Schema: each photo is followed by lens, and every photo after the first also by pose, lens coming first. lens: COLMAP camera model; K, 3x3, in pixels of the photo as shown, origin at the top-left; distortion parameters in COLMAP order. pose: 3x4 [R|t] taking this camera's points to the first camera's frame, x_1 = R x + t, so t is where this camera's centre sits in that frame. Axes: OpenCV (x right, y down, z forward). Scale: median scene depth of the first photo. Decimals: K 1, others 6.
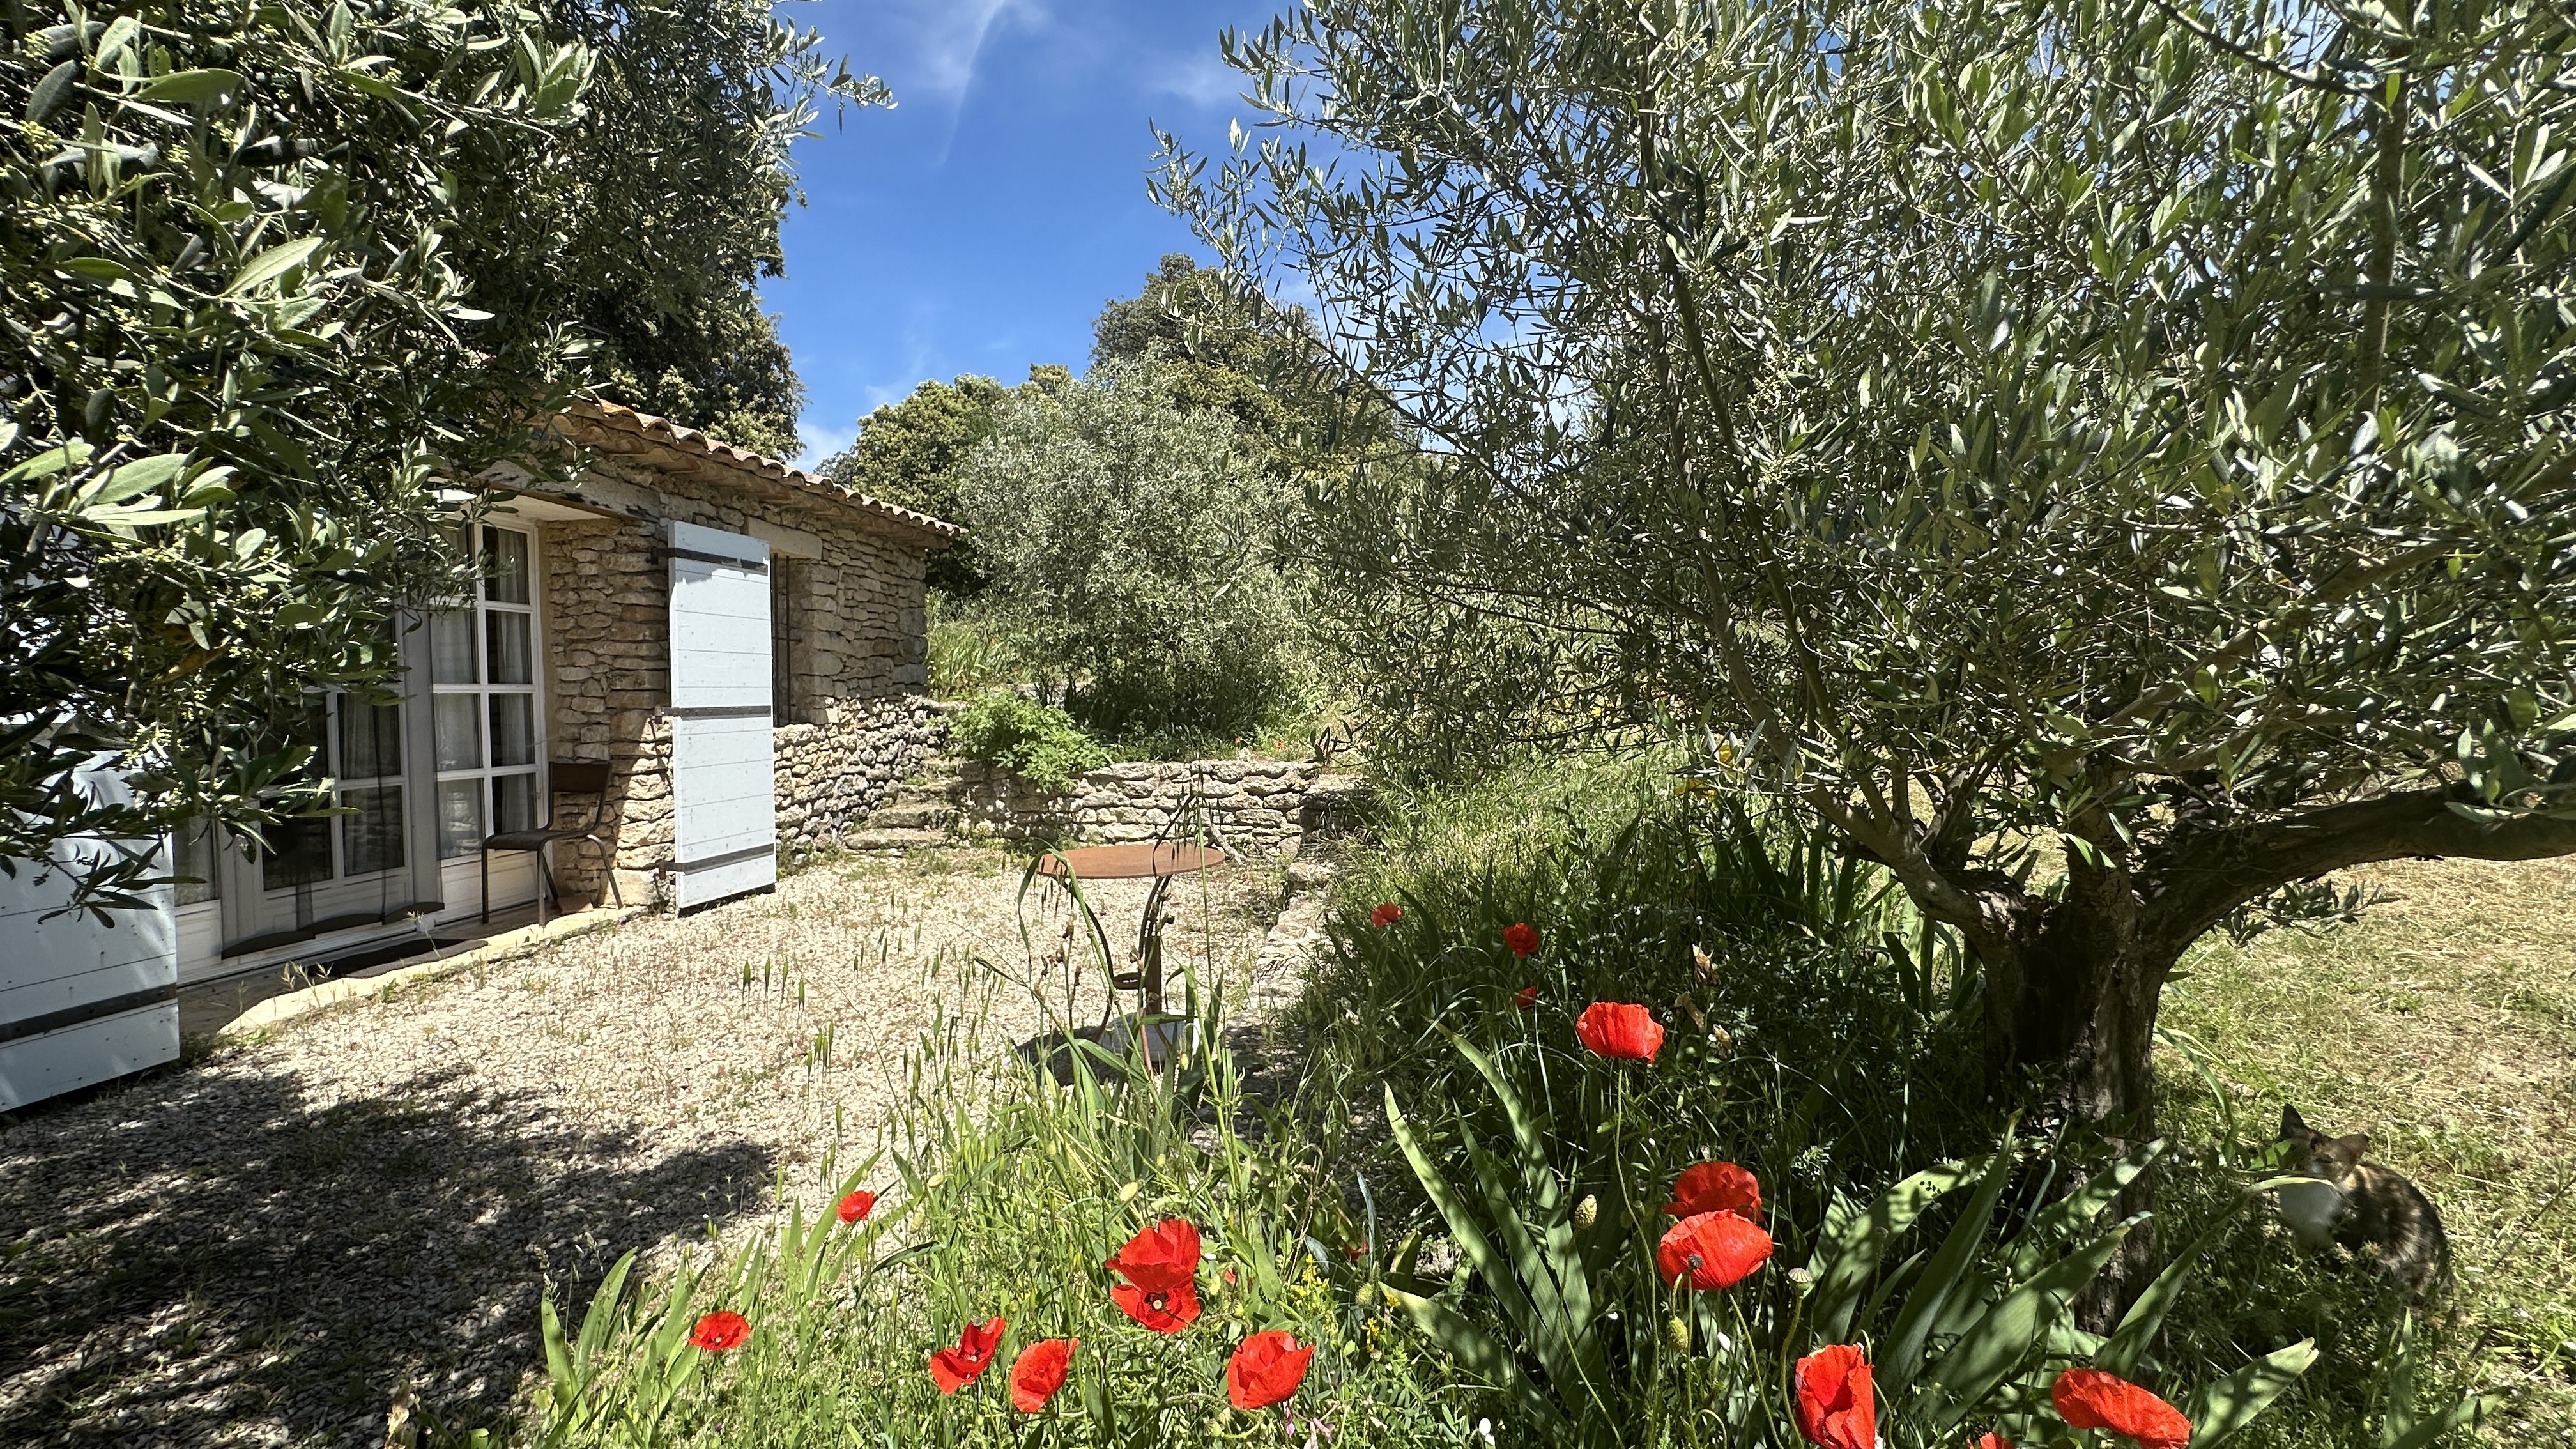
lens RADIAL K [[1031.9, 0, 1288.0], [0, 1031.9, 724.5], [0, 0, 1]] dist [-0.000882, -0.000031]
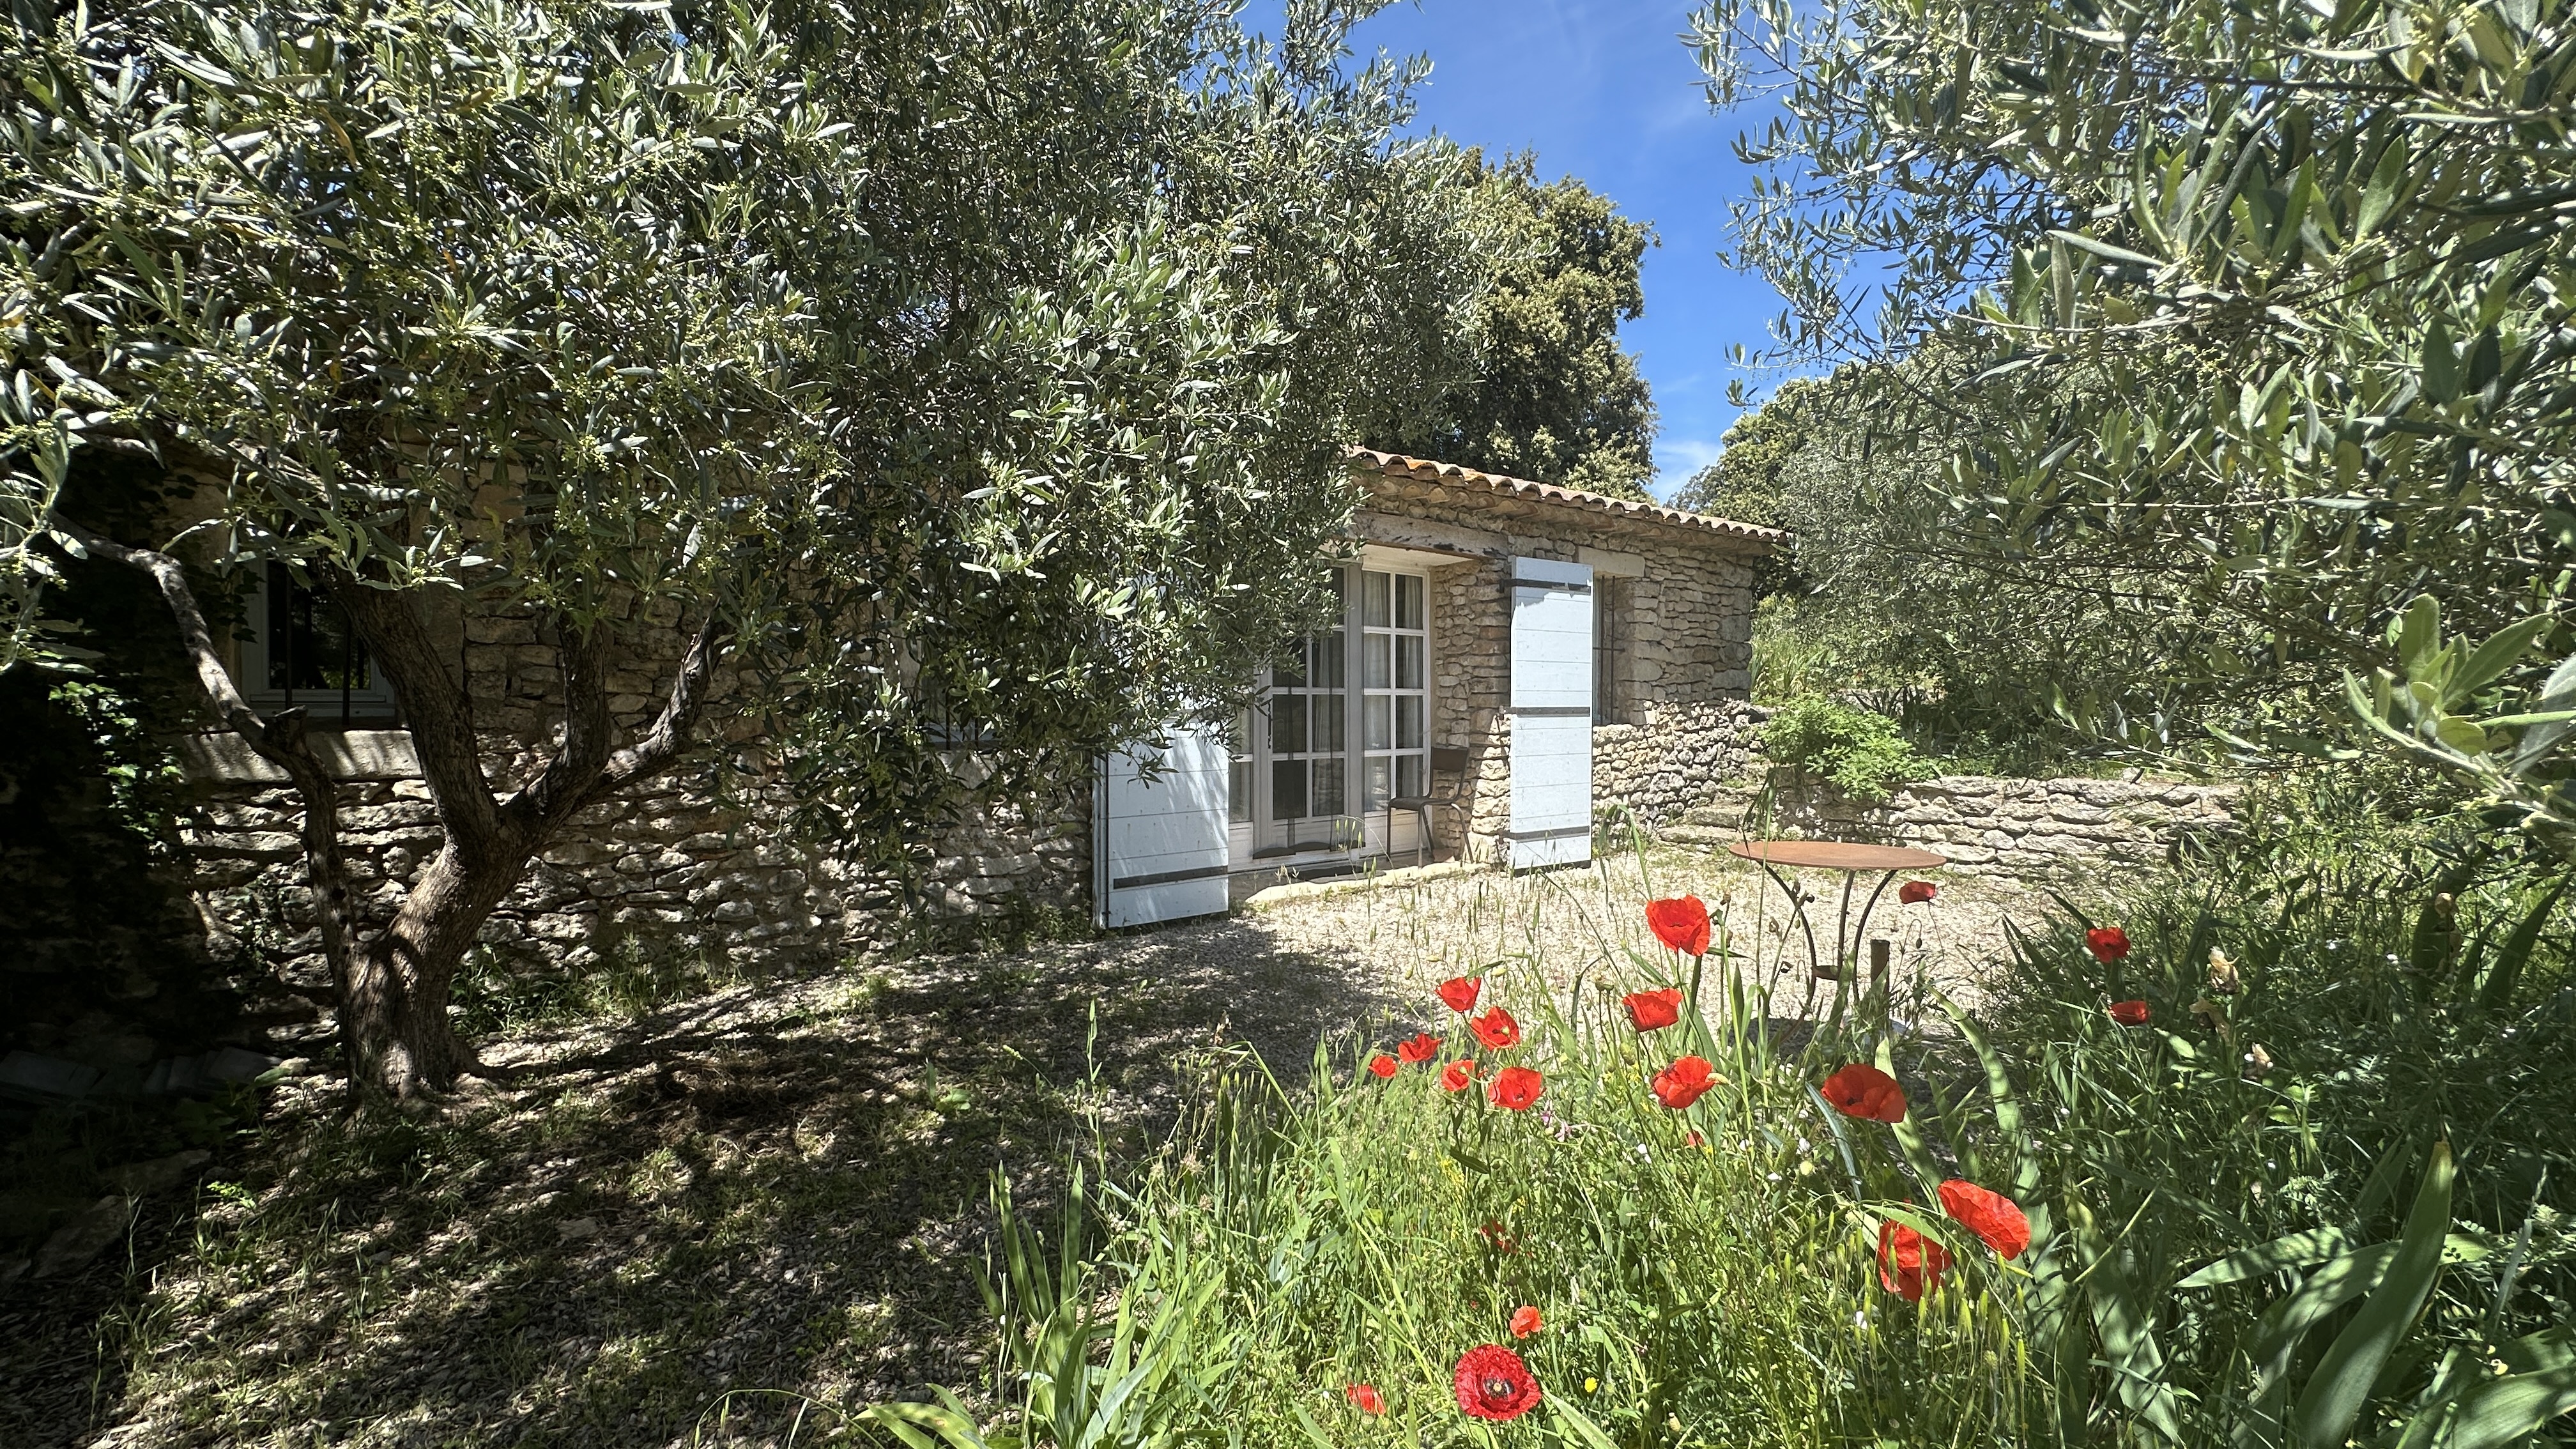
lens RADIAL K [[1031.9, 0, 1288.0], [0, 1031.9, 724.5], [0, 0, 1]] dist [-0.000882, -0.000031]
pose [[0.693998, 0.021539, -0.719655, 0.089845], [-0.027573, 0.999614, 0.003329, 0.006270], [0.719449, 0.017533, 0.694324, -0.045710]]
